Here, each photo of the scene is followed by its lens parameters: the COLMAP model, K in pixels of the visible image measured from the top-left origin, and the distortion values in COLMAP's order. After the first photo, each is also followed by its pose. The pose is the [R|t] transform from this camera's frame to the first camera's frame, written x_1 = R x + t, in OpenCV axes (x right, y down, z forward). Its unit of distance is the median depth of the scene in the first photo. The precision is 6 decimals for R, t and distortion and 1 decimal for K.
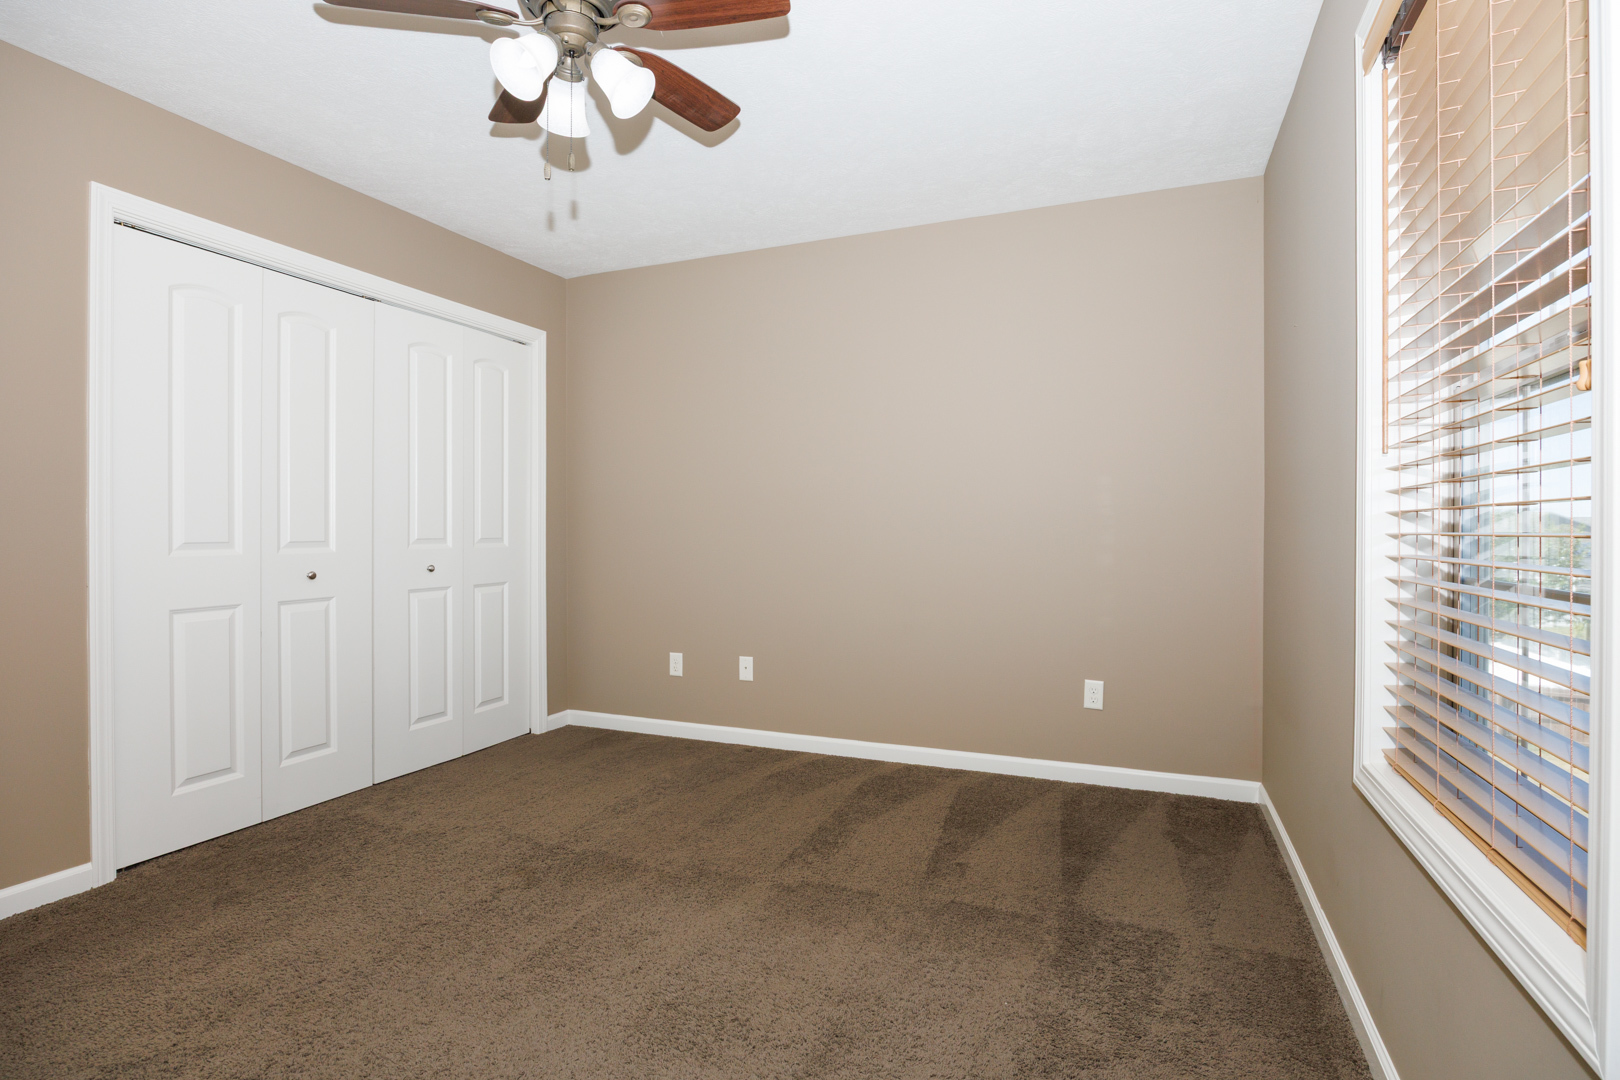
lens RADIAL K [[763.6, 0, 803.6], [0, 763.6, 536.5], [0, 0, 1]] dist [-0.014873, 0.000888]
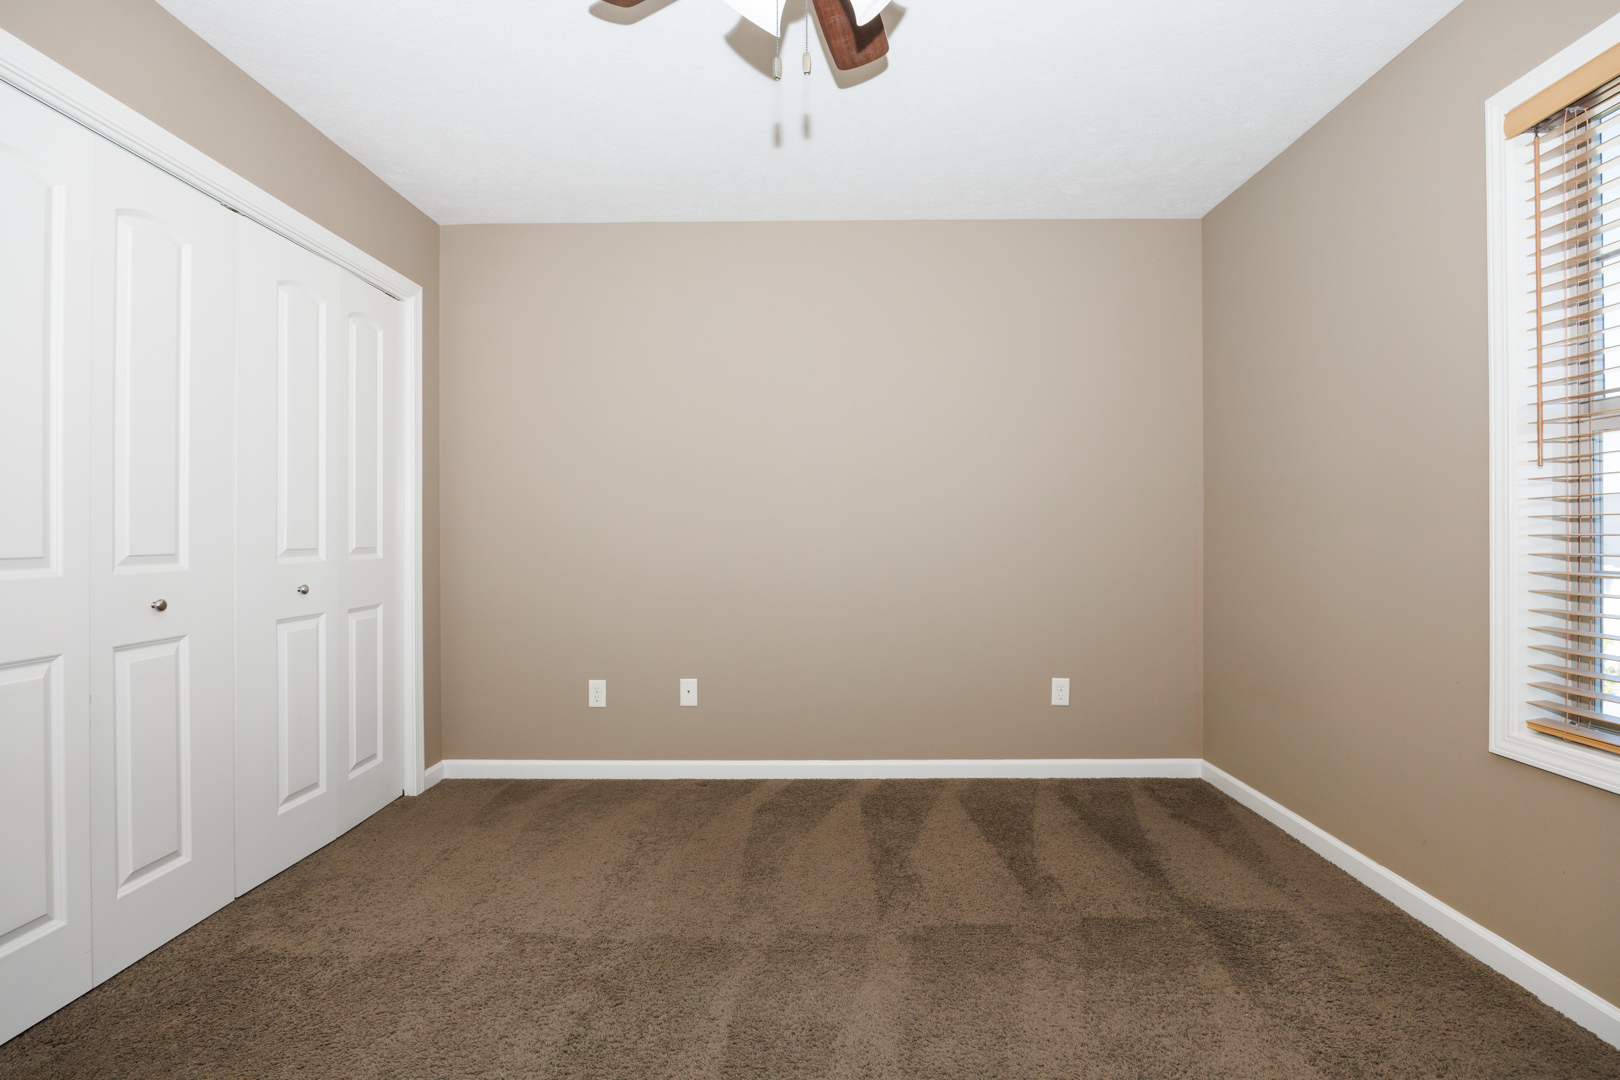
lens RADIAL K [[763.6, 0, 803.6], [0, 763.6, 536.5], [0, 0, 1]] dist [-0.014873, 0.000888]
pose [[0.932275, -0.004579, 0.361723, -0.349356], [0.007093, 0.999959, -0.005622, -0.001903], [-0.361682, 0.007807, 0.932269, 0.163205]]
